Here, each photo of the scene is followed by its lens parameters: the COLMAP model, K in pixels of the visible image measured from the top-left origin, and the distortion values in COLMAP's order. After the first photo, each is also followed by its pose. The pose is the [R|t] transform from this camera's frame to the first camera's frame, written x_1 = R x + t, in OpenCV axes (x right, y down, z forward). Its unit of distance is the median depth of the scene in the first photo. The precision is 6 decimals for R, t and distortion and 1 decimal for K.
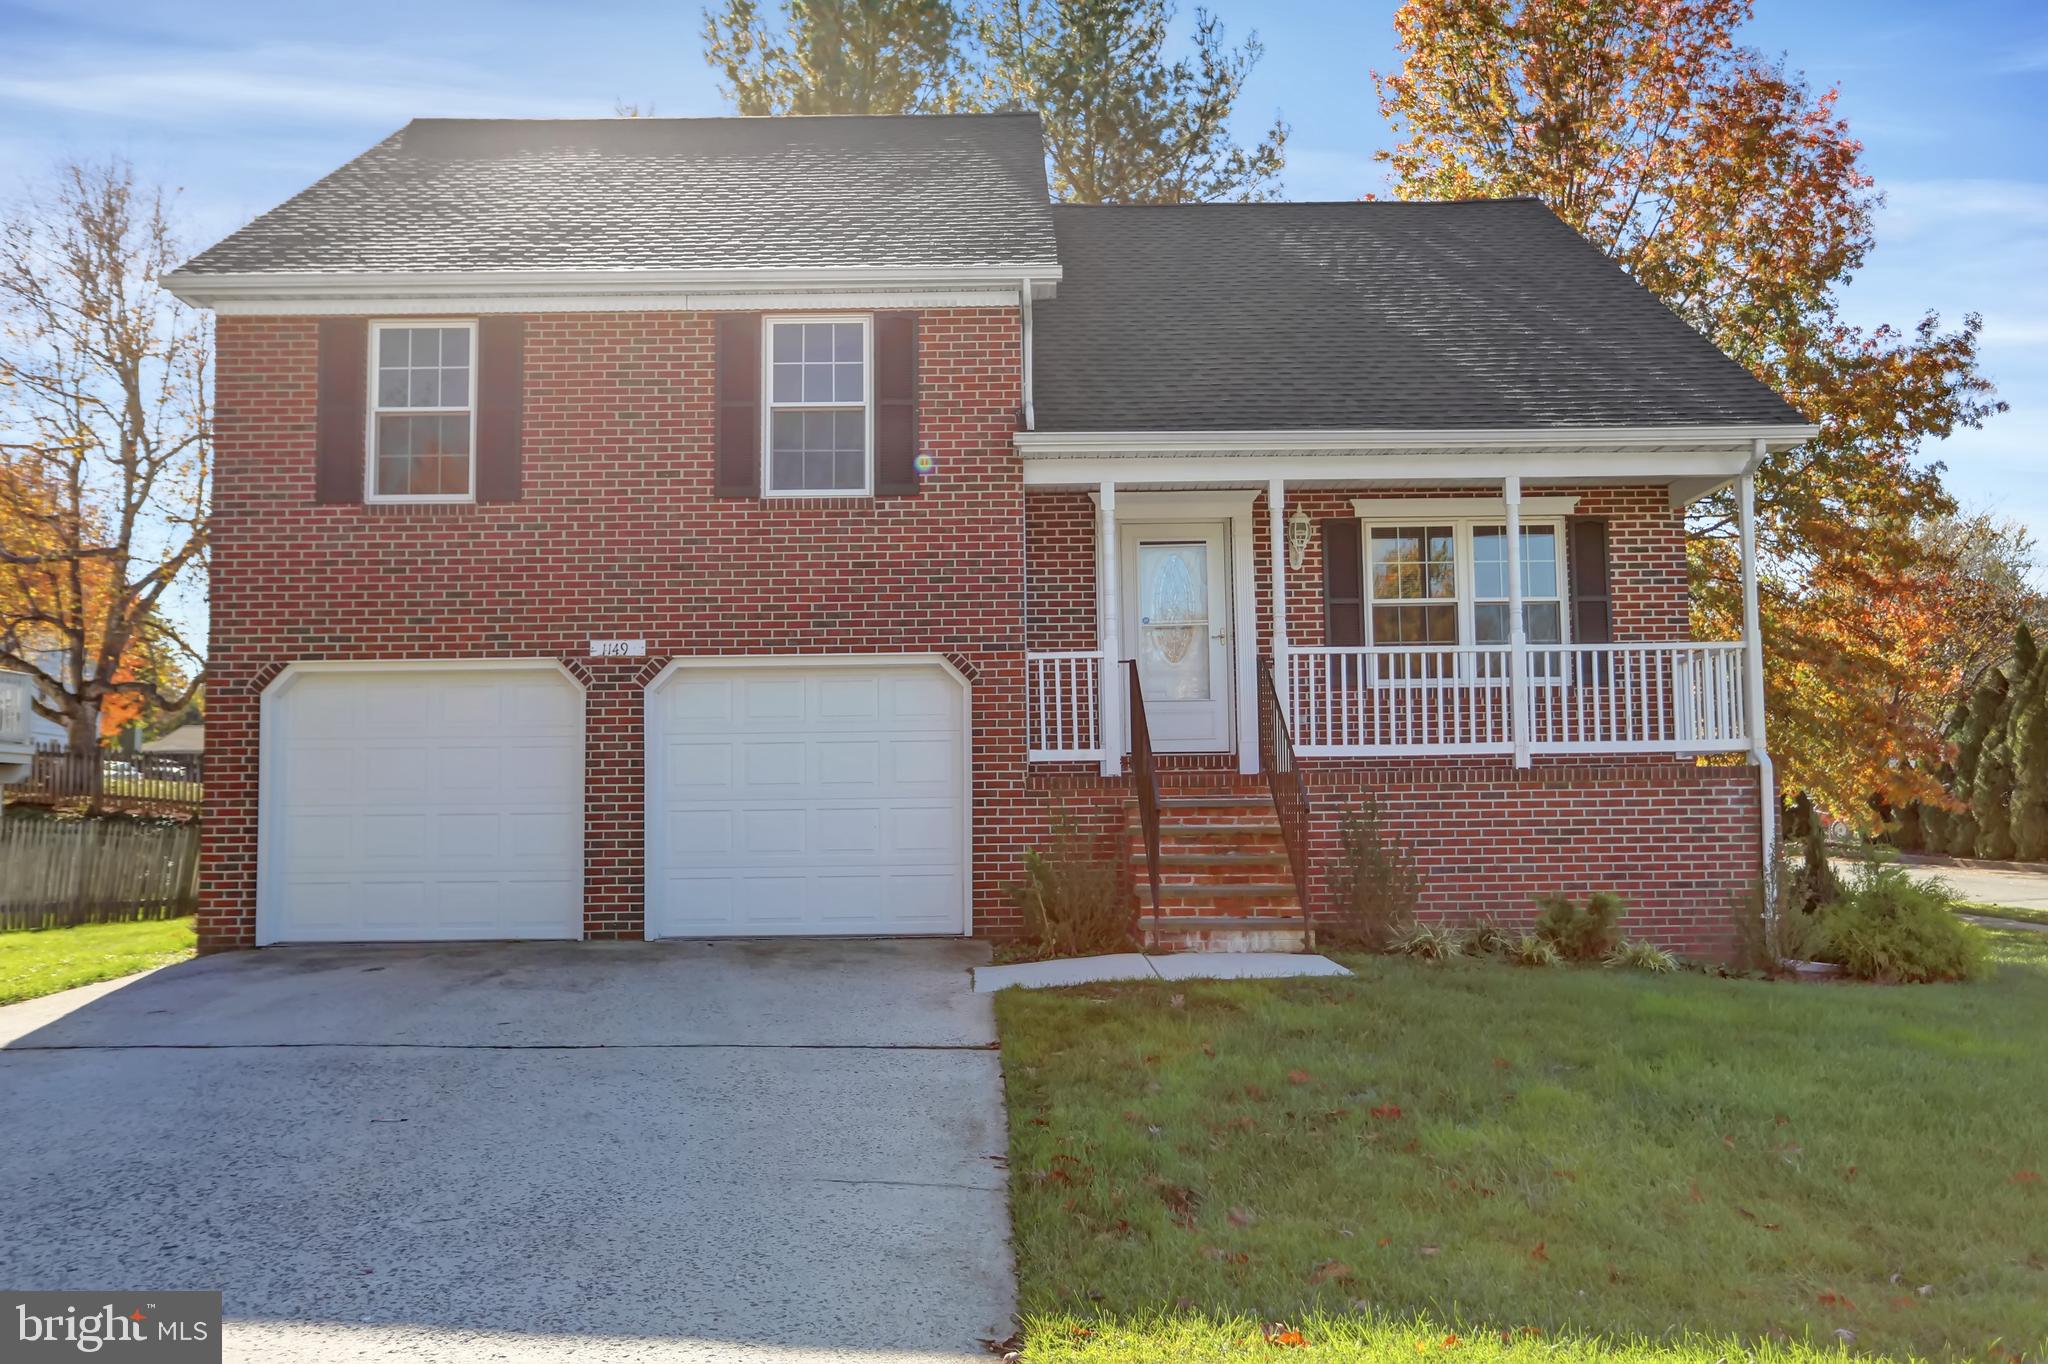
lens RADIAL K [[1692.3, 0, 1024.0], [0, 1692.3, 682.0], [0, 0, 1]] dist [0.016622, 0.003179]
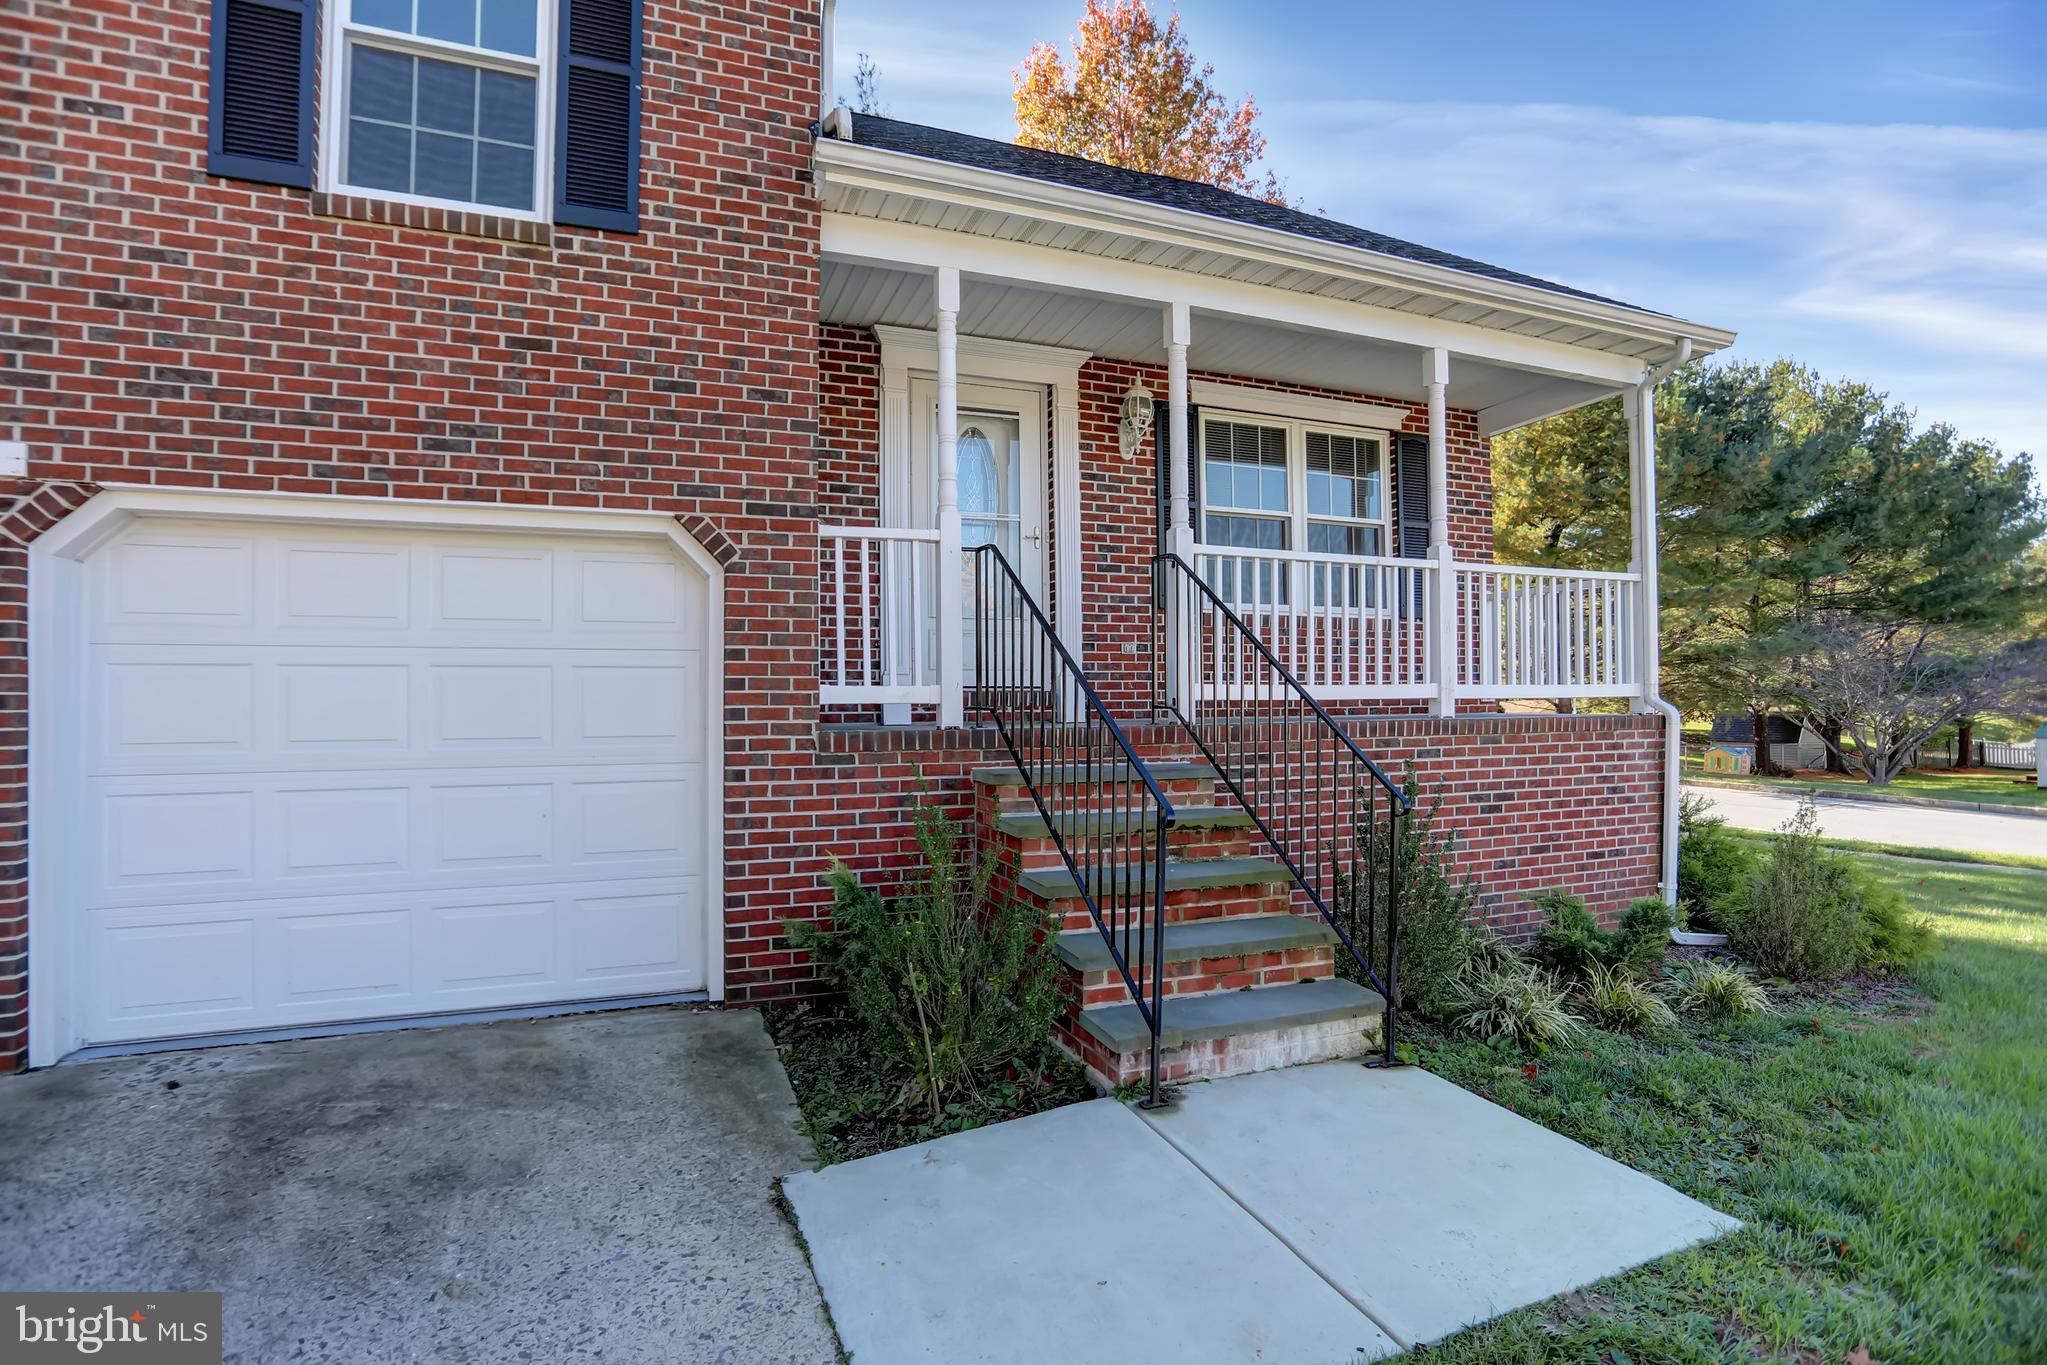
lens RADIAL K [[992.5, 0, 1012.6], [0, 992.5, 684.7], [0, 0, 1]] dist [-0.068511, 0.029070]
pose [[0.936544, 0.014733, 0.350241, -0.056515], [-0.034619, 0.998119, 0.050587, 0.019679], [-0.348837, -0.059502, 0.935293, 0.646715]]
